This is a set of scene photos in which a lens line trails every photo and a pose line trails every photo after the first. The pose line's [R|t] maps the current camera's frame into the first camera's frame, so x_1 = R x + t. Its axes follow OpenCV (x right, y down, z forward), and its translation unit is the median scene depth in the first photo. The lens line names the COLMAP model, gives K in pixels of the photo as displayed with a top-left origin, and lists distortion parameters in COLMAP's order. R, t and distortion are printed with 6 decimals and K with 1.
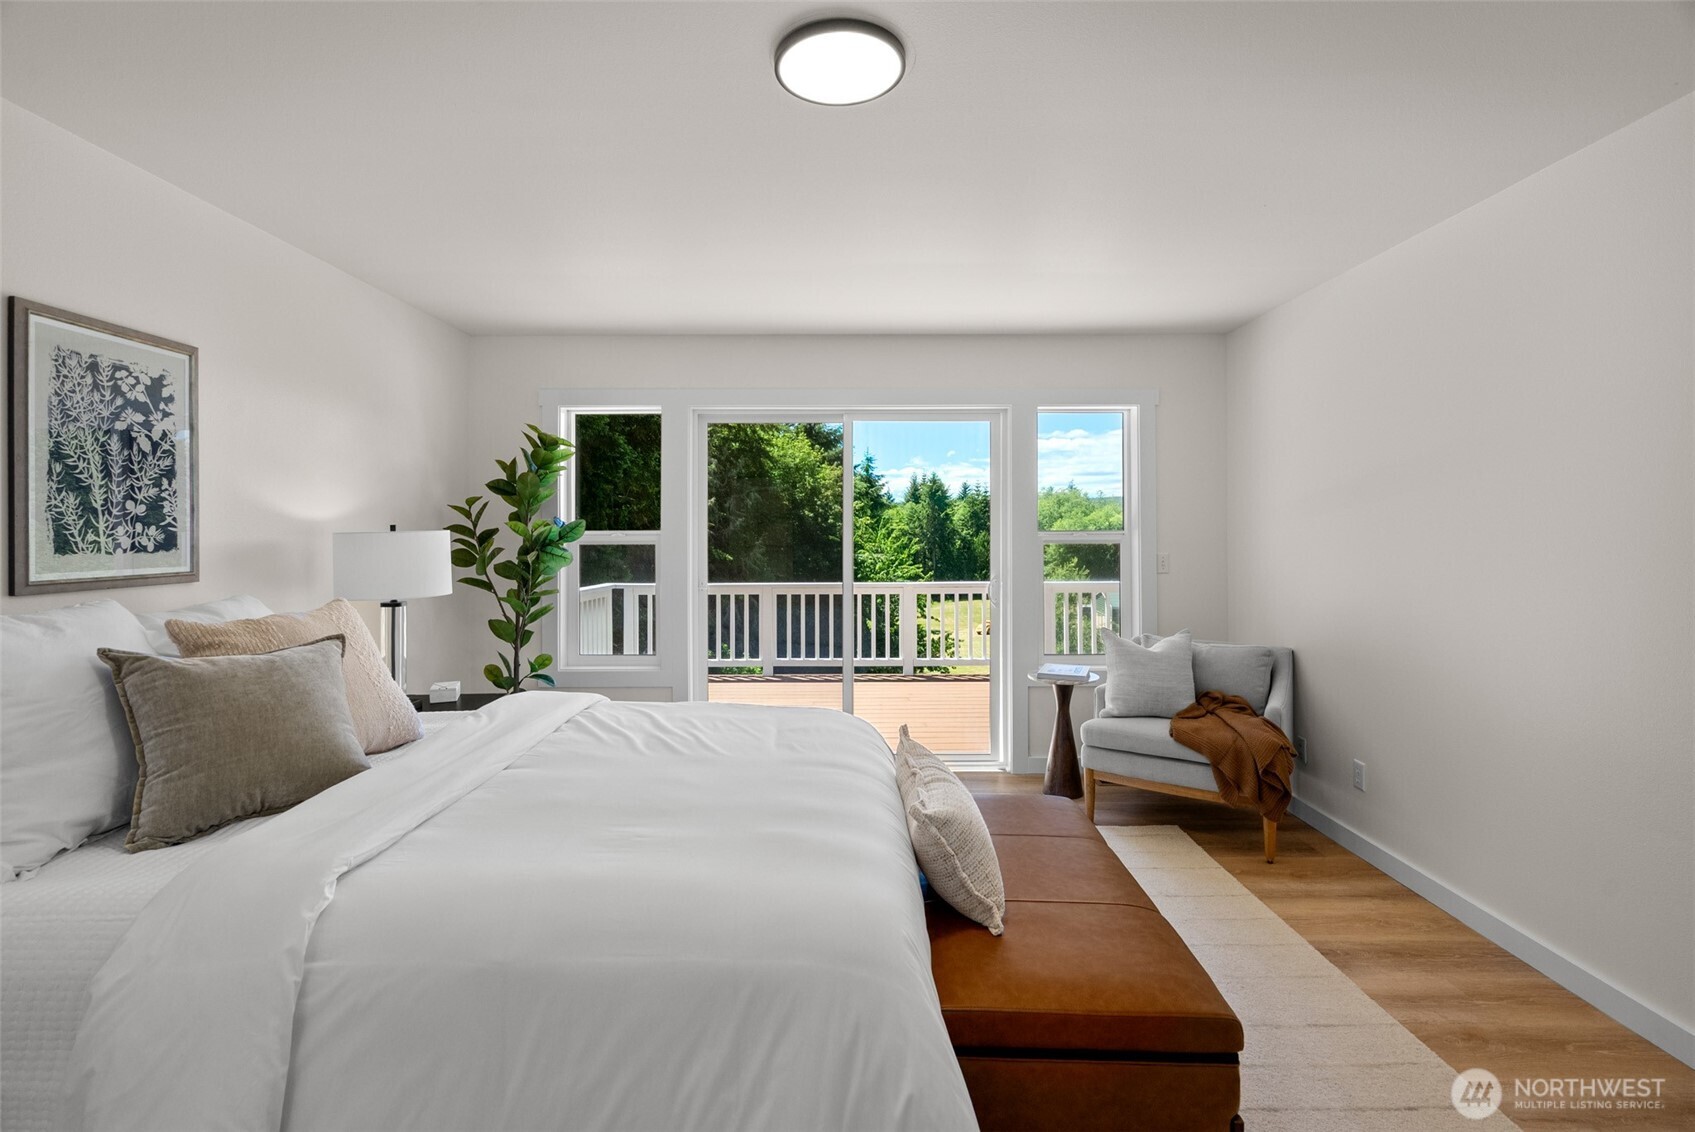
lens RADIAL K [[788.2, 0, 857.7], [0, 788.2, 523.5], [0, 0, 1]] dist [-0.005698, 0.003388]
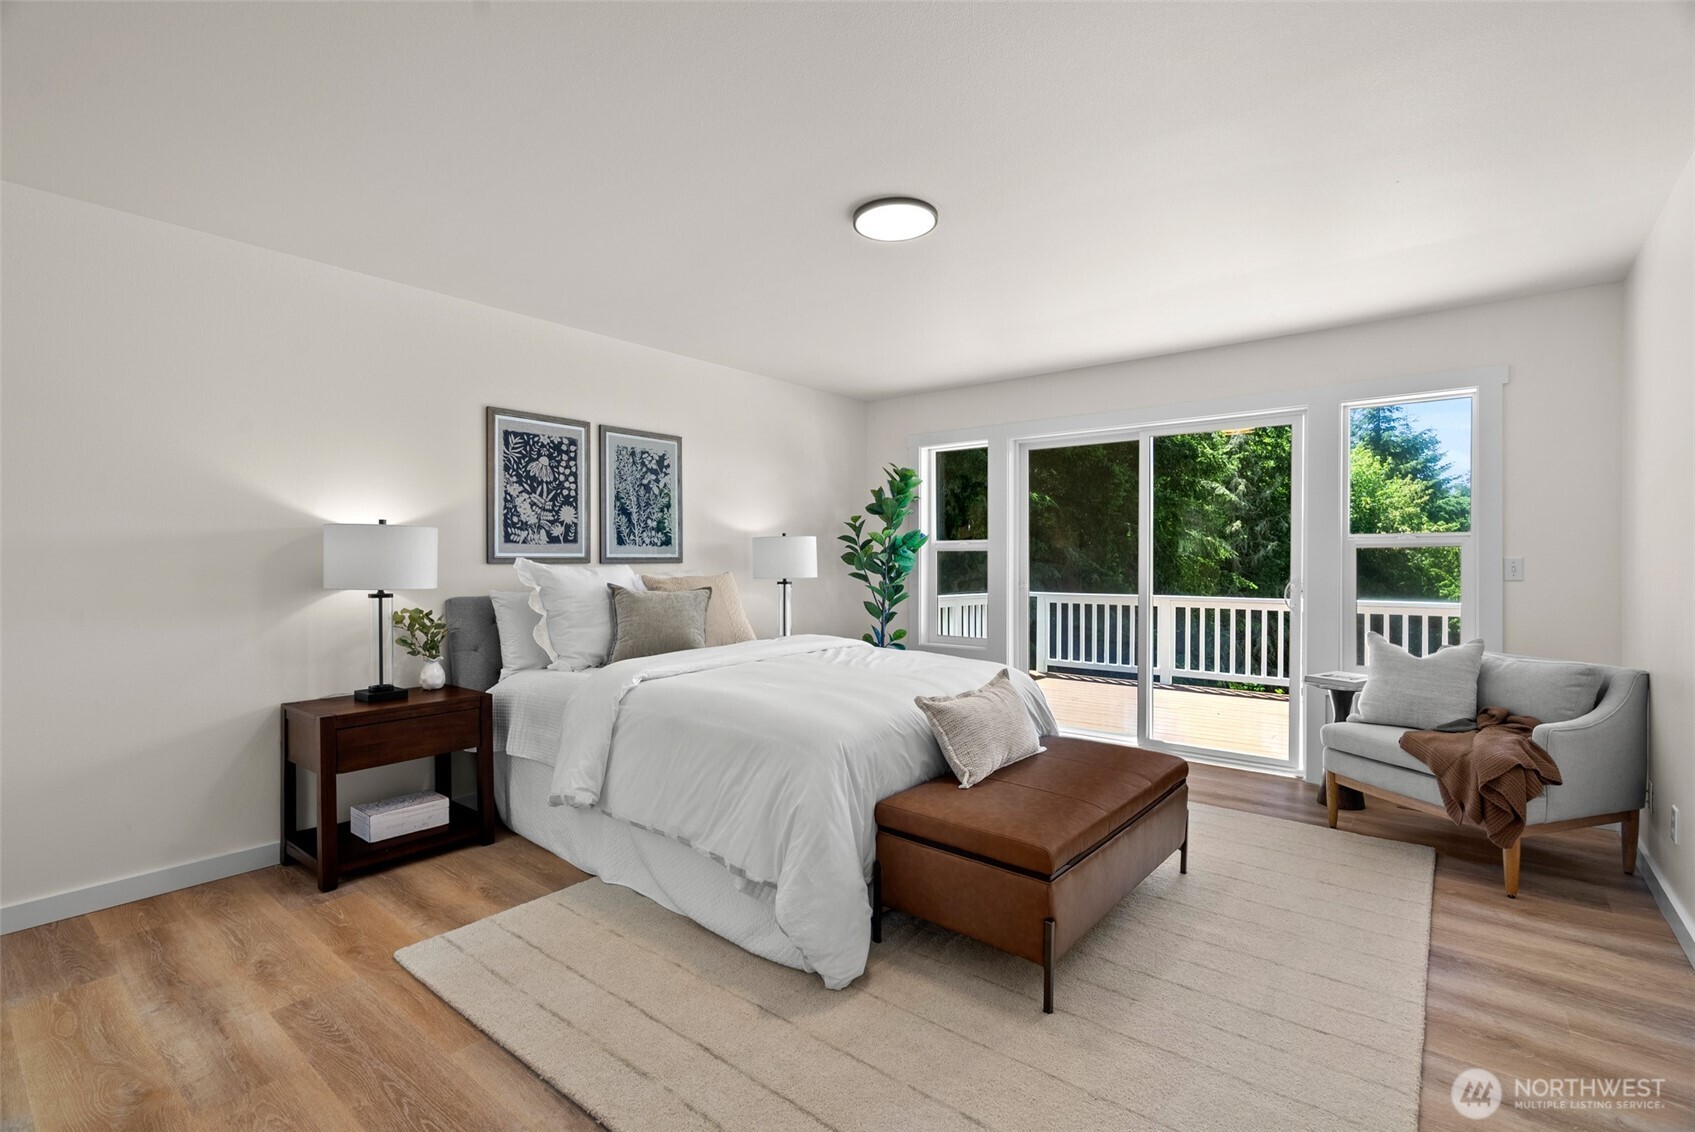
lens RADIAL K [[788.2, 0, 856.7], [0, 788.2, 569.3], [0, 0, 1]] dist [-0.005698, 0.003388]
pose [[0.774735, 0.008151, -0.632233, 0.510005], [0.004878, 0.999810, 0.018868, 0.042879], [0.632267, -0.017701, 0.774549, -0.142387]]
